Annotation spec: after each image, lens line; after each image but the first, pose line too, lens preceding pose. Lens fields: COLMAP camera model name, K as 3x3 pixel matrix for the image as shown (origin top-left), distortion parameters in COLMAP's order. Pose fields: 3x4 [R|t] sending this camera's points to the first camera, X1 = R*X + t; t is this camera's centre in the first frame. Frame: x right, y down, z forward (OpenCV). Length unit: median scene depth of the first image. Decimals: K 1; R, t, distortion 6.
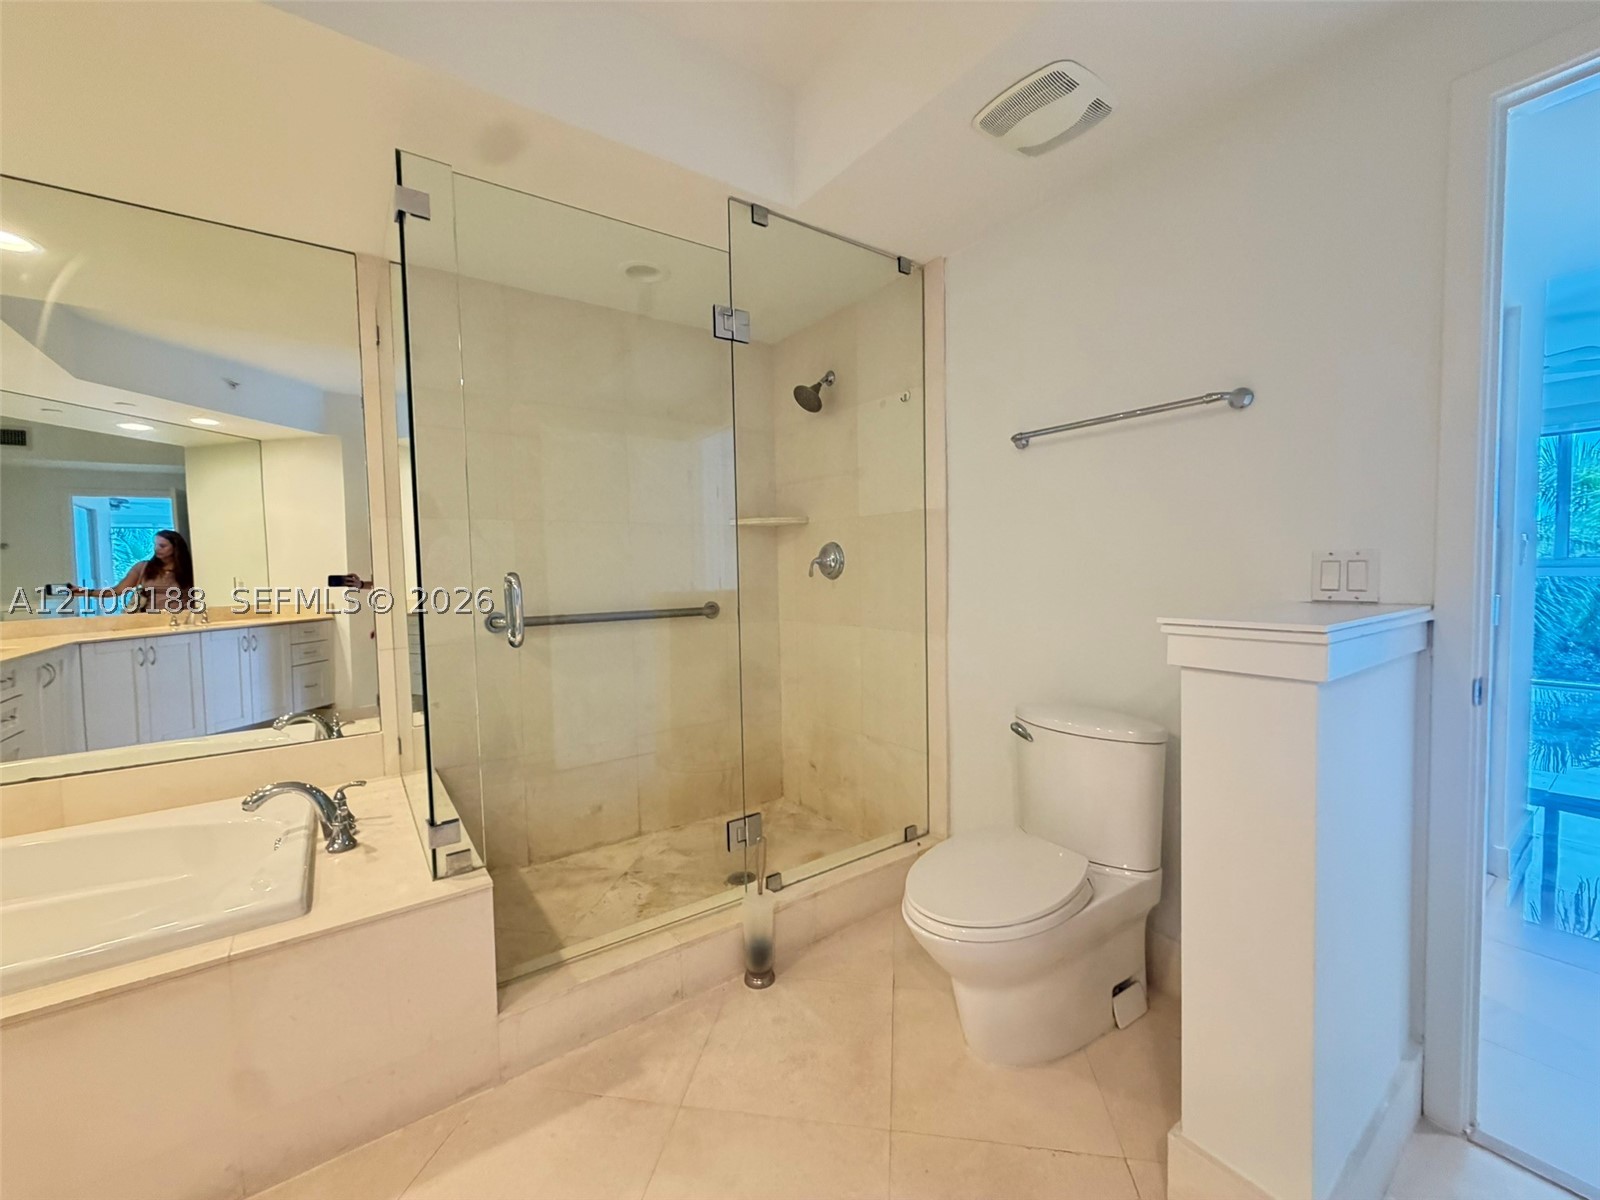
lens RADIAL K [[638.6, 0, 796.3], [0, 638.6, 598.2], [0, 0, 1]] dist [0.002424, -0.001048]
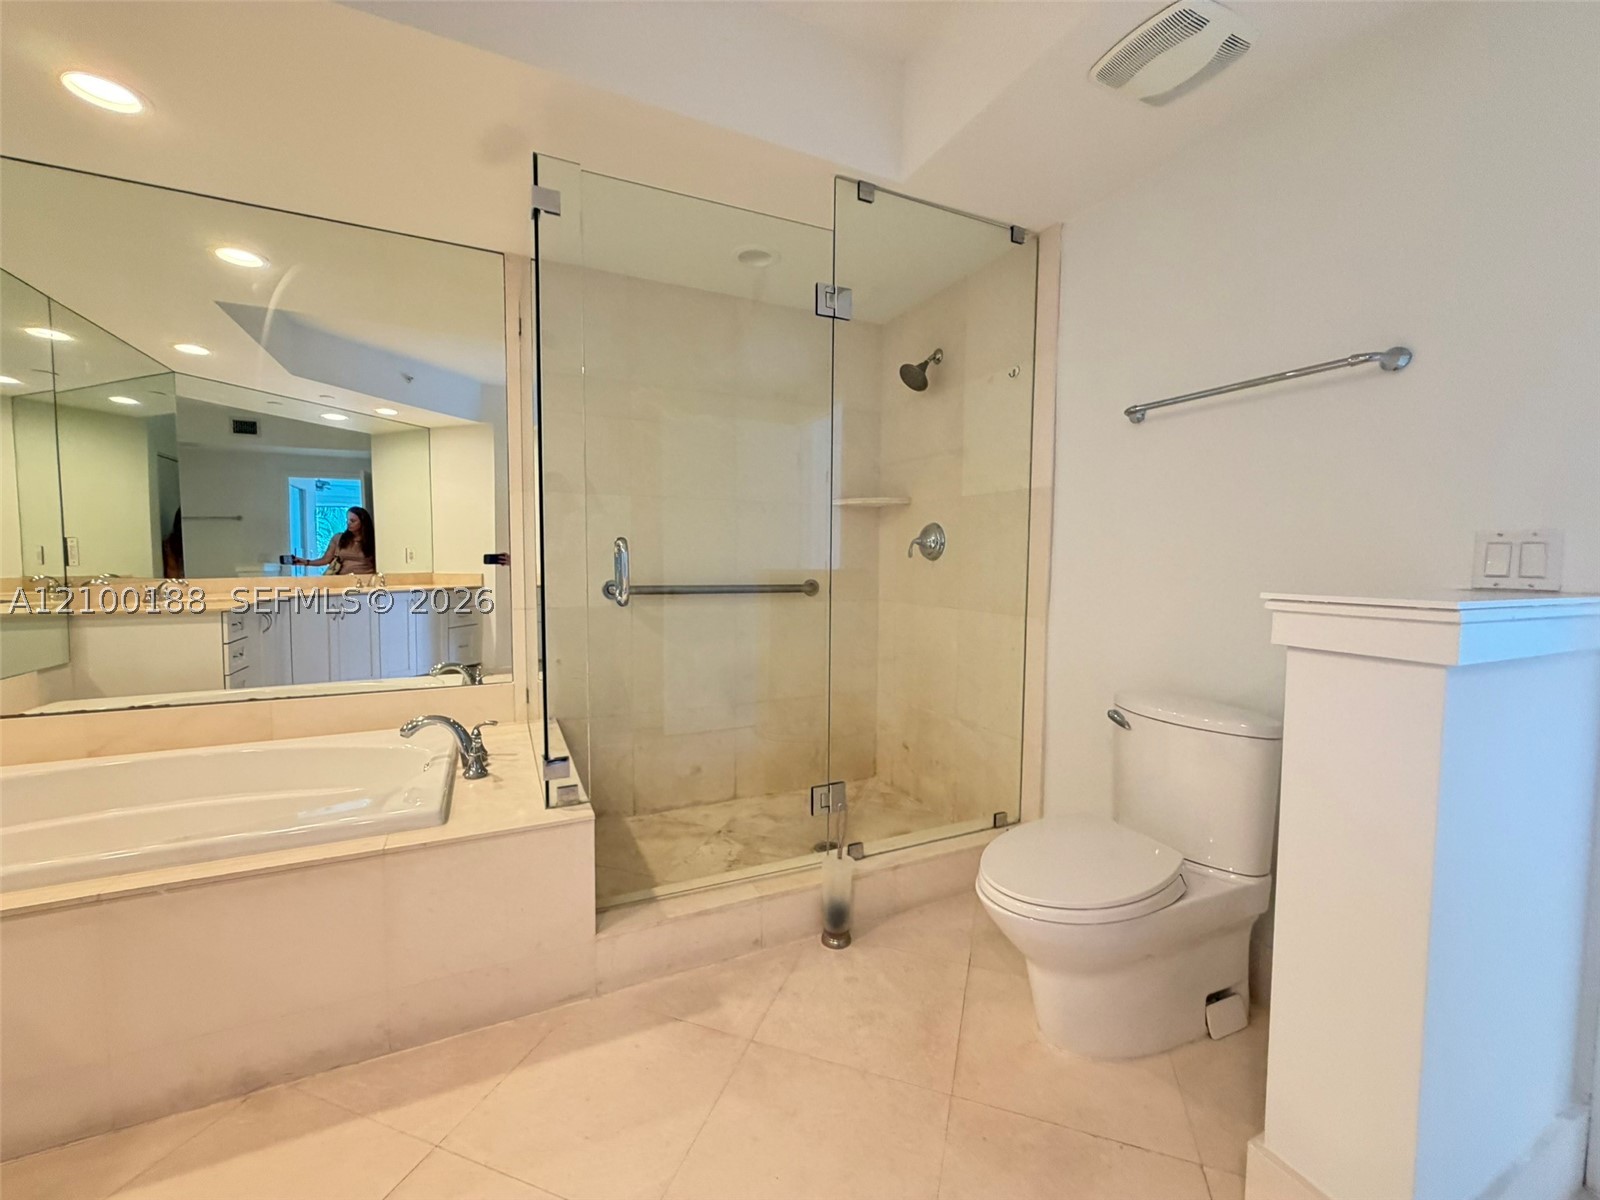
lens RADIAL K [[638.6, 0, 796.3], [0, 638.6, 598.2], [0, 0, 1]] dist [0.002424, -0.001048]
pose [[0.983879, 0.038961, -0.174538, 0.038007], [-0.036210, 0.999165, 0.018918, 0.027564], [0.175129, -0.012293, 0.984469, -0.020383]]
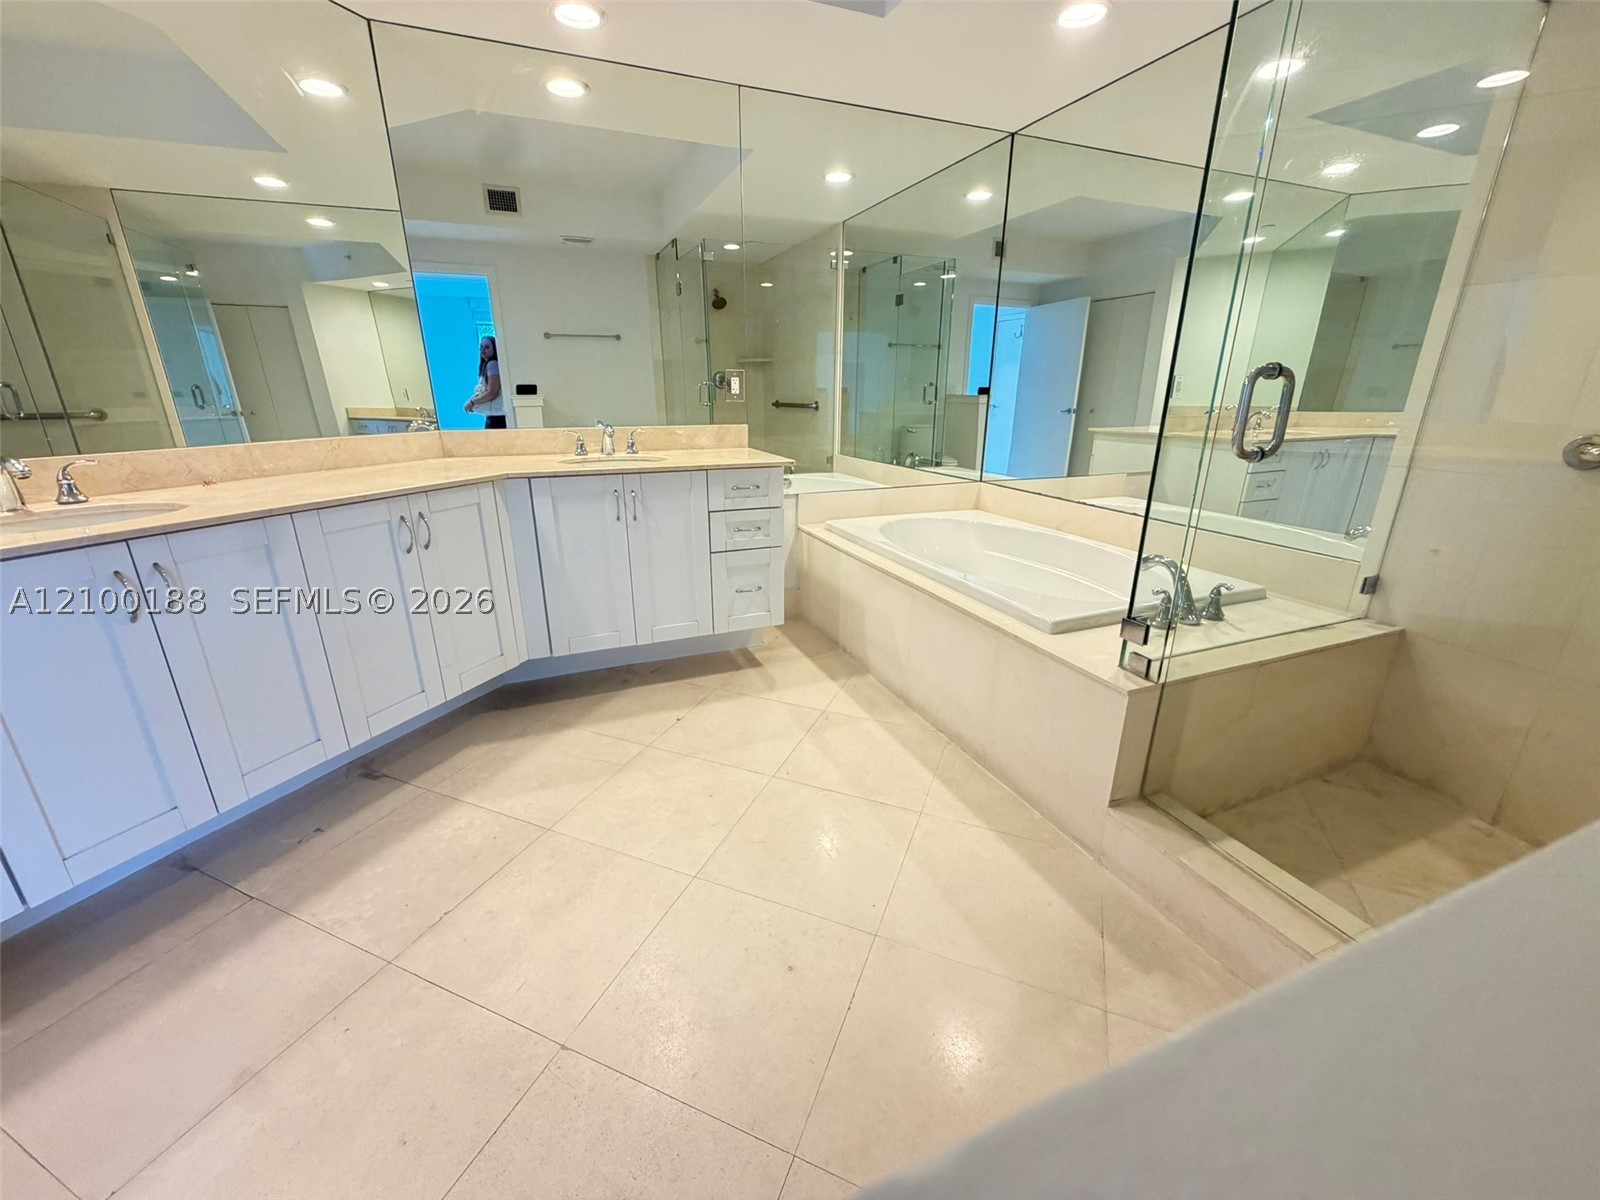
lens RADIAL K [[638.6, 0, 796.3], [0, 638.6, 598.2], [0, 0, 1]] dist [0.002424, -0.001048]
pose [[-0.231670, 0.328237, -0.915745, 0.414778], [-0.042330, 0.937062, 0.346587, -0.016258], [0.971873, 0.119058, -0.203195, 0.542346]]
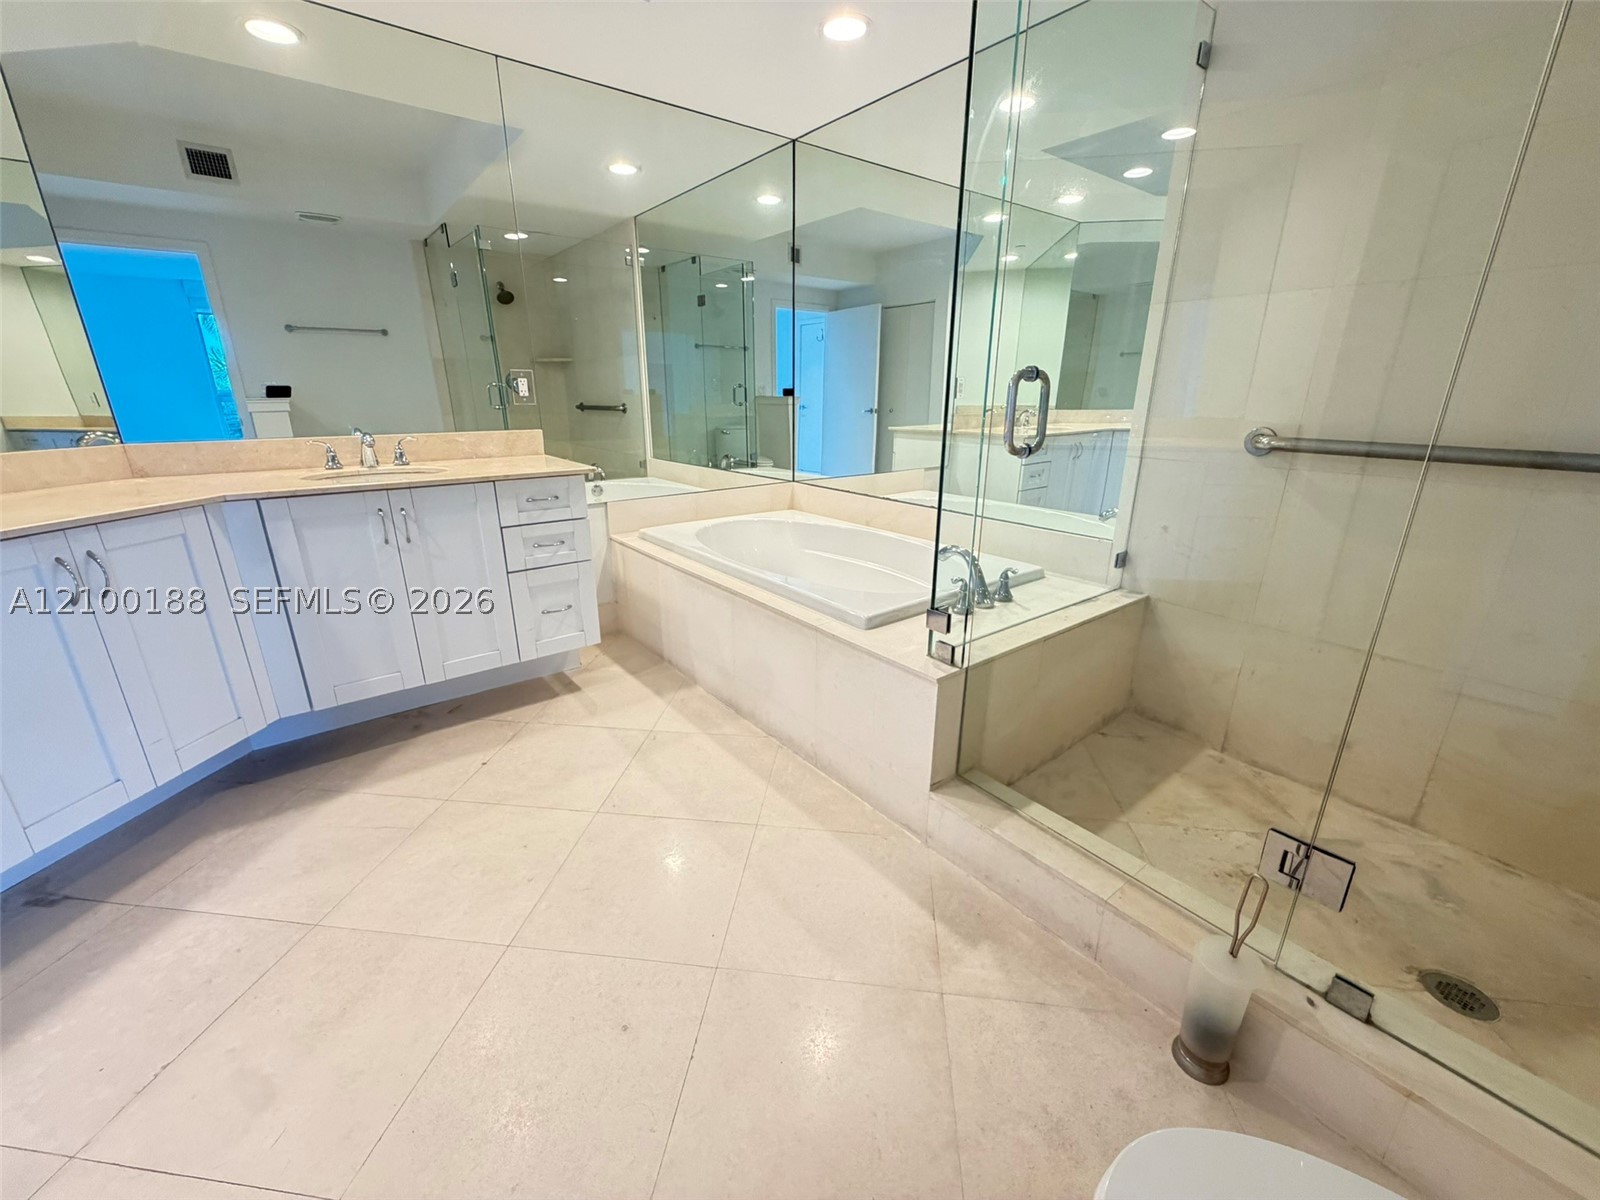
lens RADIAL K [[638.6, 0, 796.3], [0, 638.6, 598.2], [0, 0, 1]] dist [0.002424, -0.001048]
pose [[0.039128, 0.334631, -0.941537, 0.367959], [-0.049313, 0.941757, 0.332660, -0.016377], [0.998017, 0.033414, 0.053351, 0.565638]]
